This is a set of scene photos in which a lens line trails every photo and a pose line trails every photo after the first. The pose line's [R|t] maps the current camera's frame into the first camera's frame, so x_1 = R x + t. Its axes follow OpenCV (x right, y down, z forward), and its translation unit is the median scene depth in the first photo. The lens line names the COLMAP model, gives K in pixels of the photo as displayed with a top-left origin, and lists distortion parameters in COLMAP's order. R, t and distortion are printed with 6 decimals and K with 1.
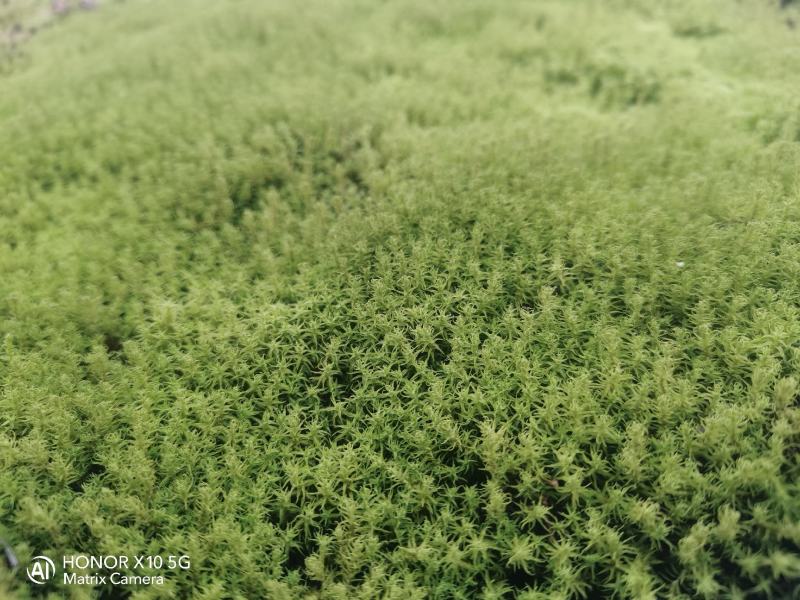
lens RADIAL K [[613.3, 0, 400.0], [0, 613.3, 300.0], [0, 0, 1]] dist [0.003307, -0.059817]
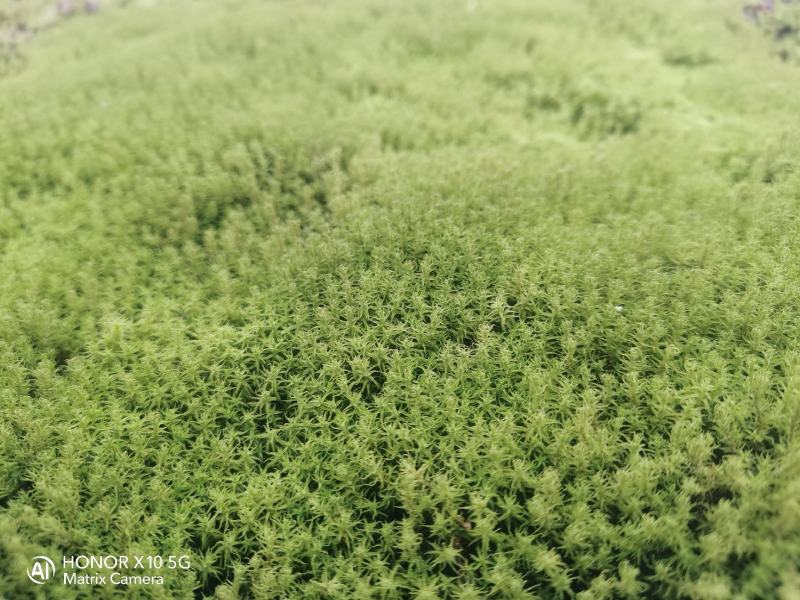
lens RADIAL K [[613.3, 0, 400.0], [0, 613.3, 300.0], [0, 0, 1]] dist [0.003307, -0.059817]
pose [[0.998813, 0.045998, -0.016004, 0.107425], [-0.046070, 0.998930, -0.004140, -0.048318], [0.015797, 0.004873, 0.999863, -0.010711]]
